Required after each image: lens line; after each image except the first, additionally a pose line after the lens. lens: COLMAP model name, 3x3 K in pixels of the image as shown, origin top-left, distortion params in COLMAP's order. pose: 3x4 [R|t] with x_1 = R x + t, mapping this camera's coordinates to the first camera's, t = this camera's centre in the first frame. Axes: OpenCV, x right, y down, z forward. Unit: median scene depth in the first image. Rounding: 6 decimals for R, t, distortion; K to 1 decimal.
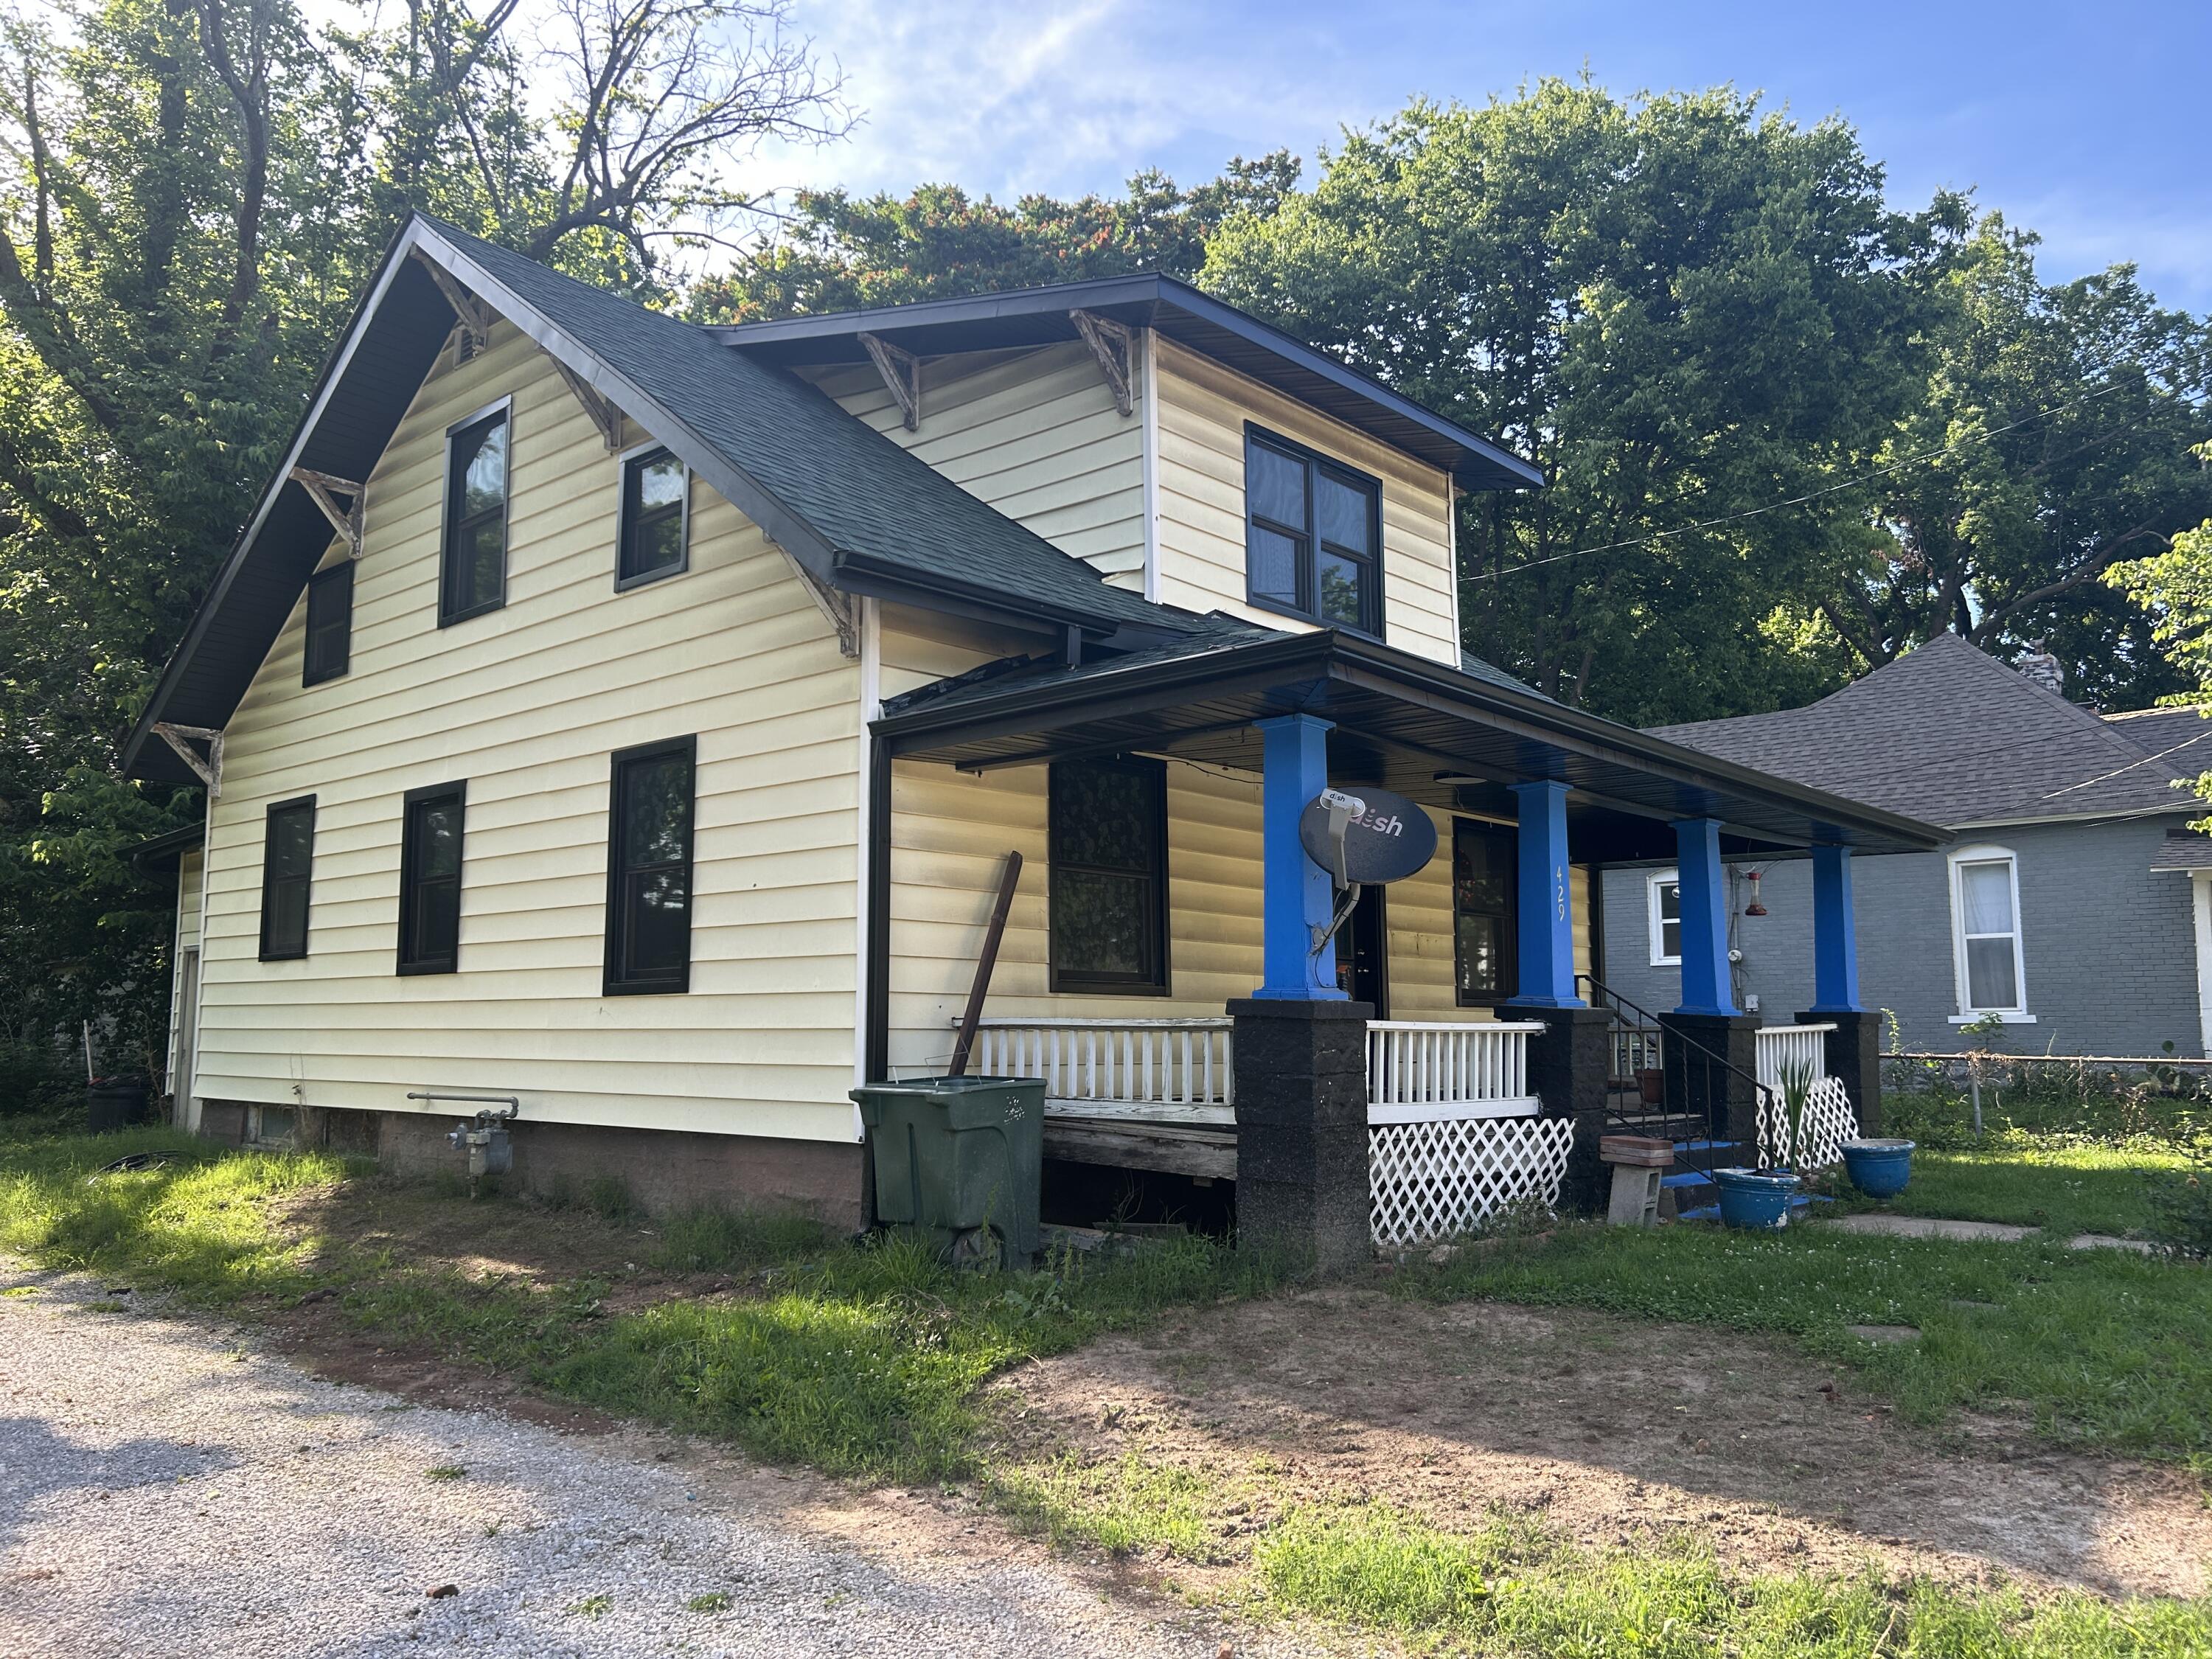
lens RADIAL K [[1683.6, 0, 1103.8], [0, 1683.6, 831.9], [0, 0, 1]] dist [0.048546, -0.042978]
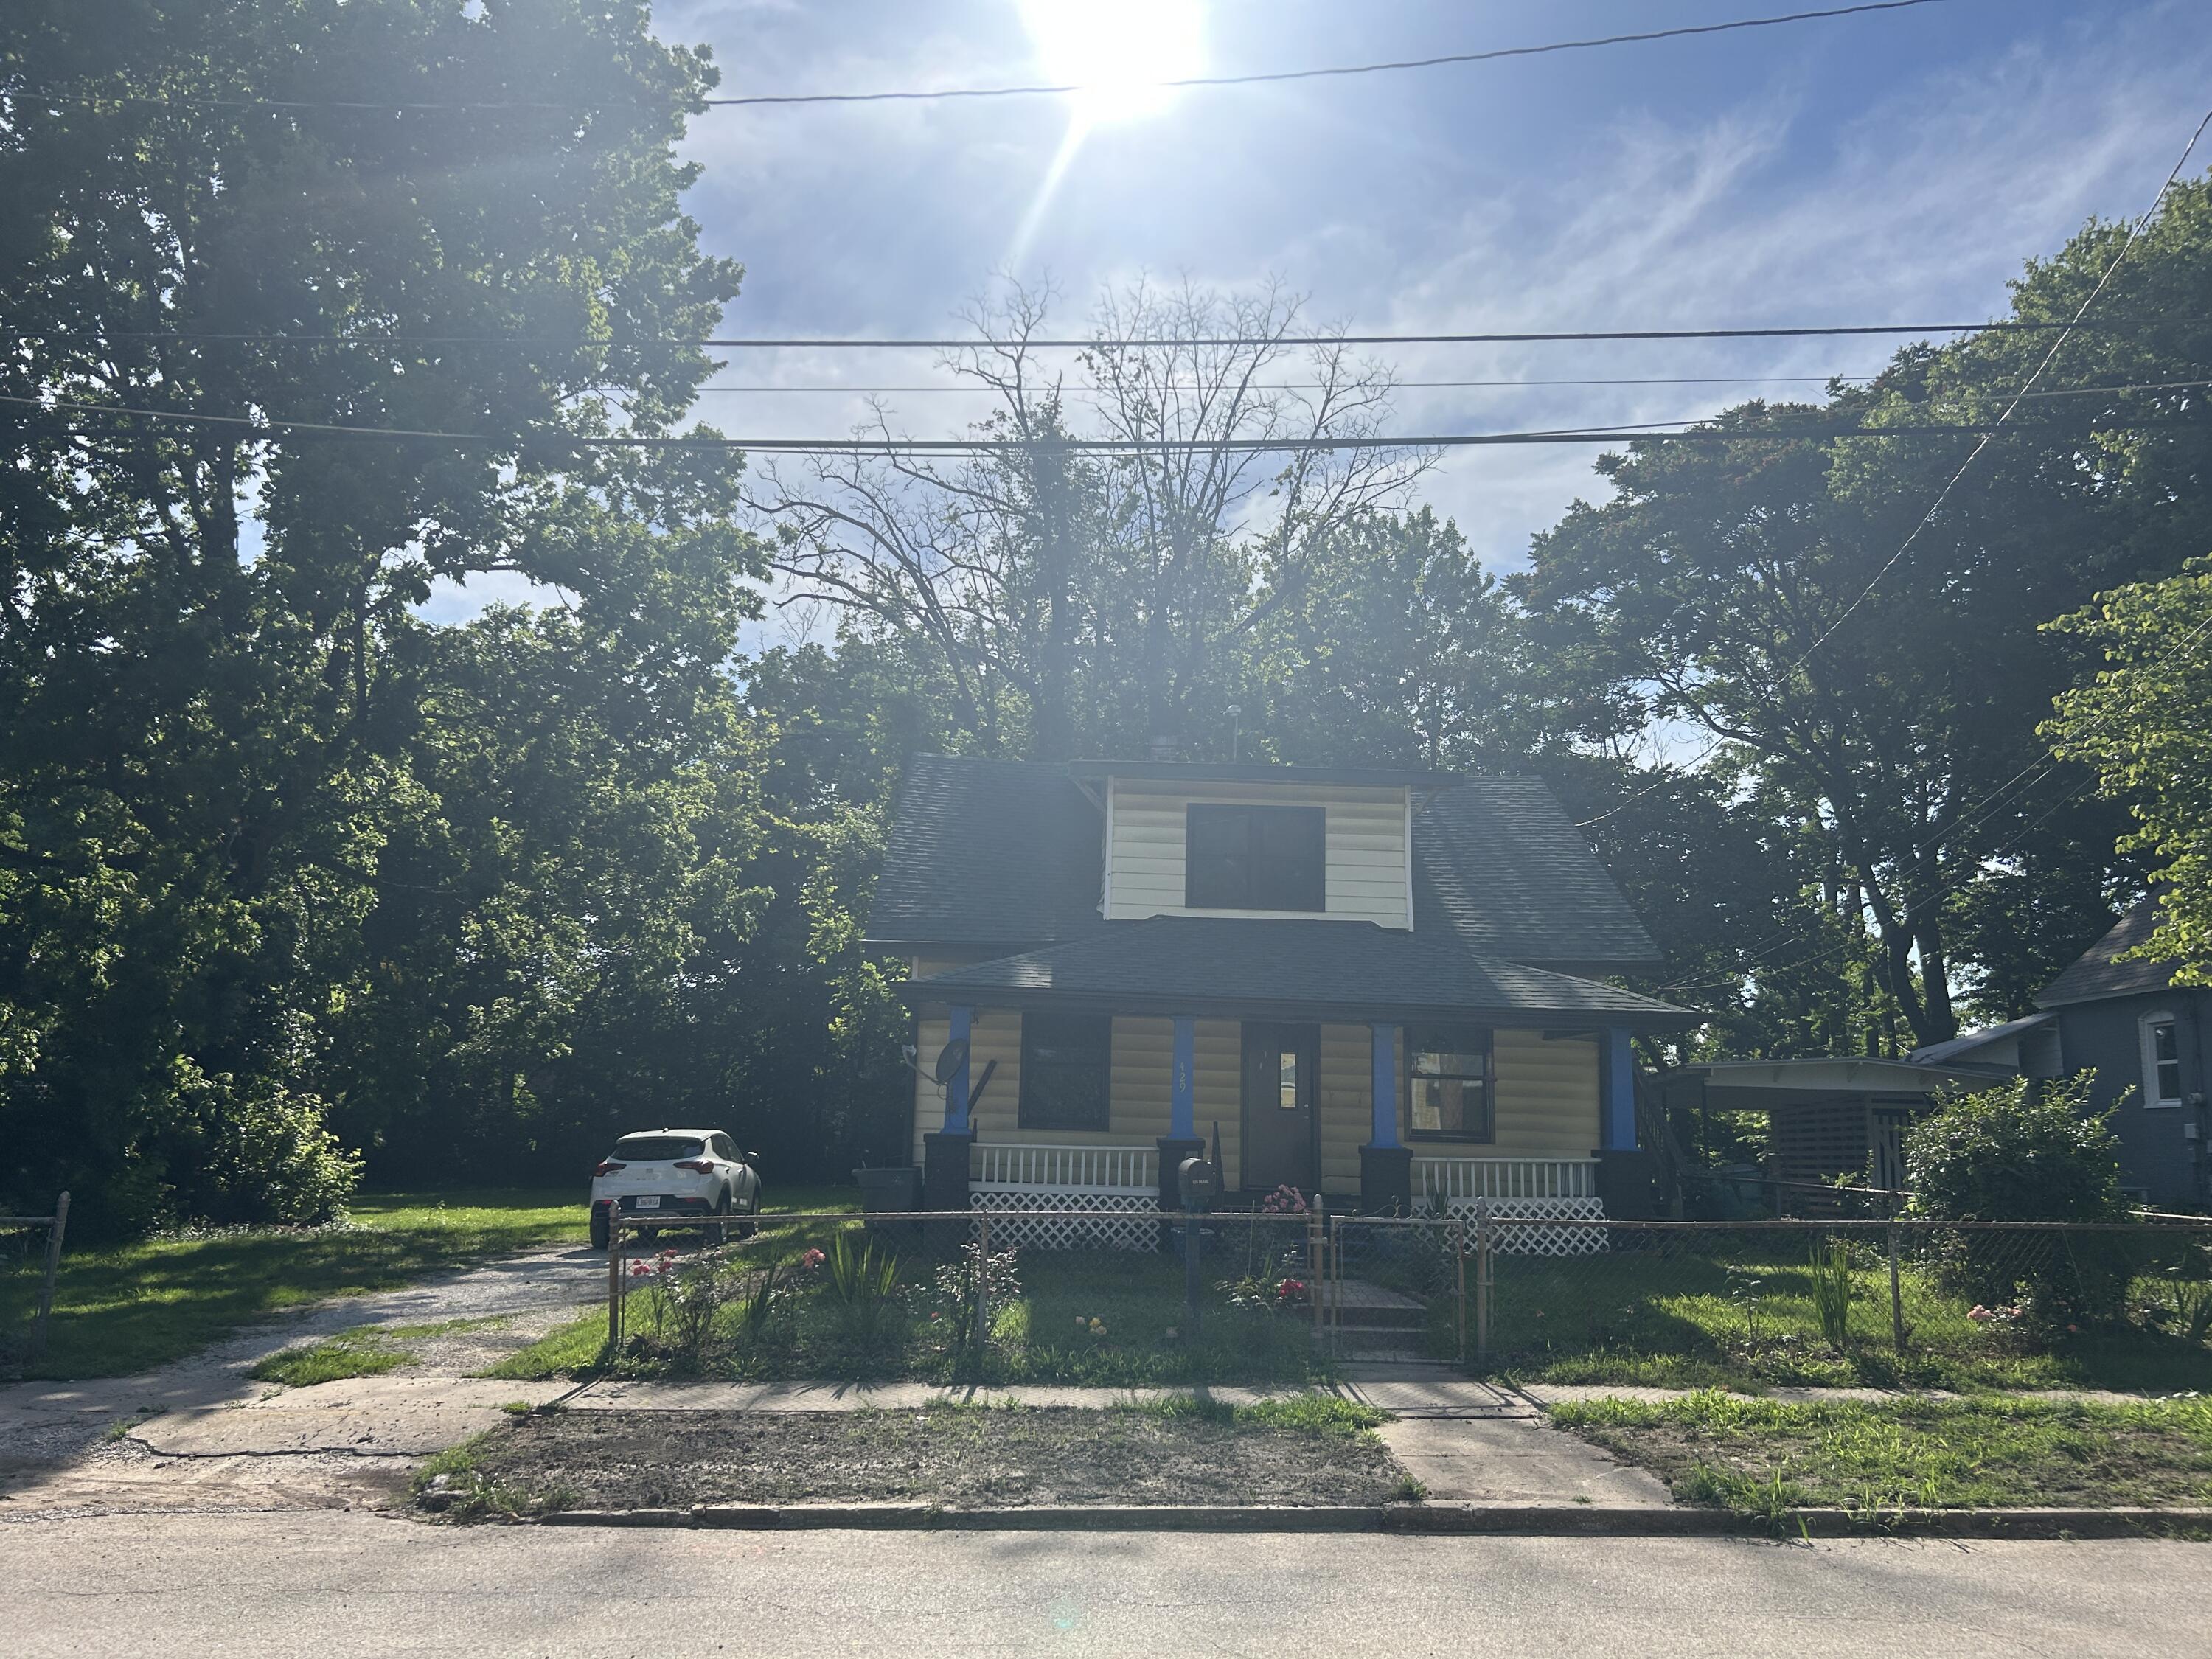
lens RADIAL K [[1683.6, 0, 1109.3], [0, 1683.6, 810.9], [0, 0, 1]] dist [0.048546, -0.042978]
pose [[0.705101, -0.124842, -0.698031, 1.504340], [0.066644, 0.991690, -0.110044, -0.054207], [0.705969, 0.031072, 0.707561, -0.376219]]
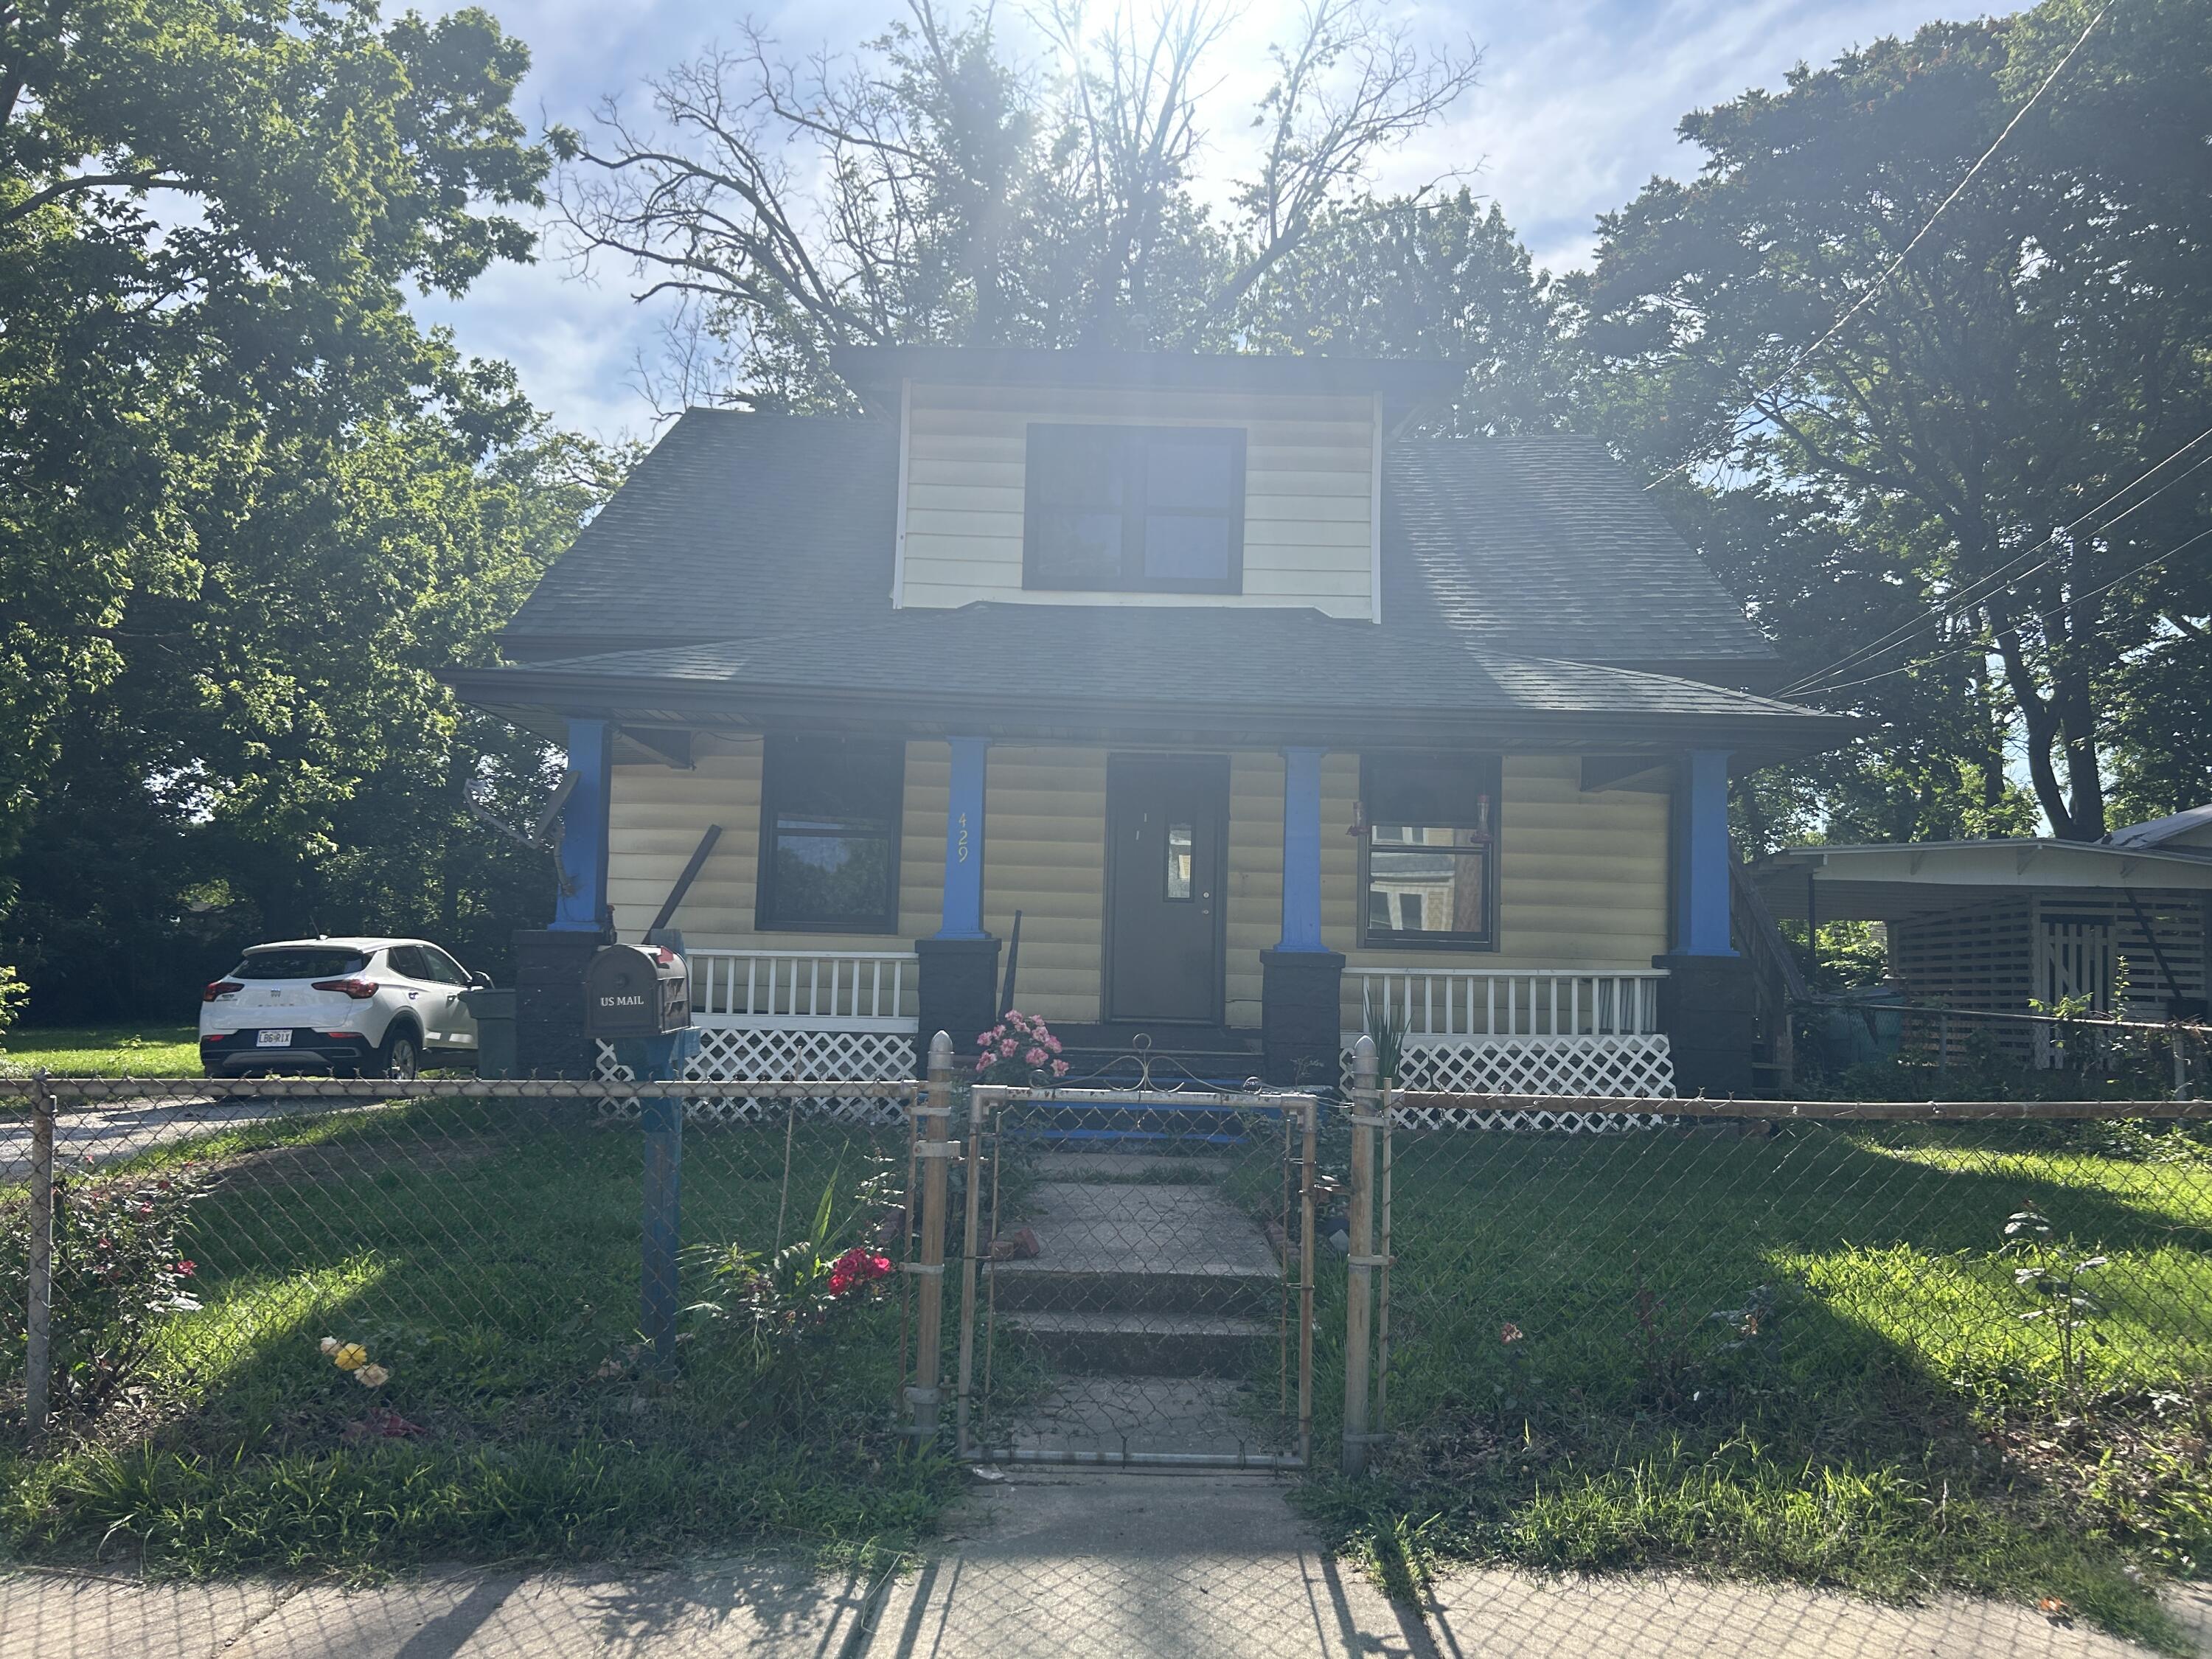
lens RADIAL K [[1683.6, 0, 1118.6], [0, 1683.6, 843.8], [0, 0, 1]] dist [0.048546, -0.042978]
pose [[0.685126, -0.044116, -0.727087, 1.108955], [0.069190, 0.997593, 0.004668, 0.041530], [0.725131, -0.053506, 0.686529, 0.304264]]
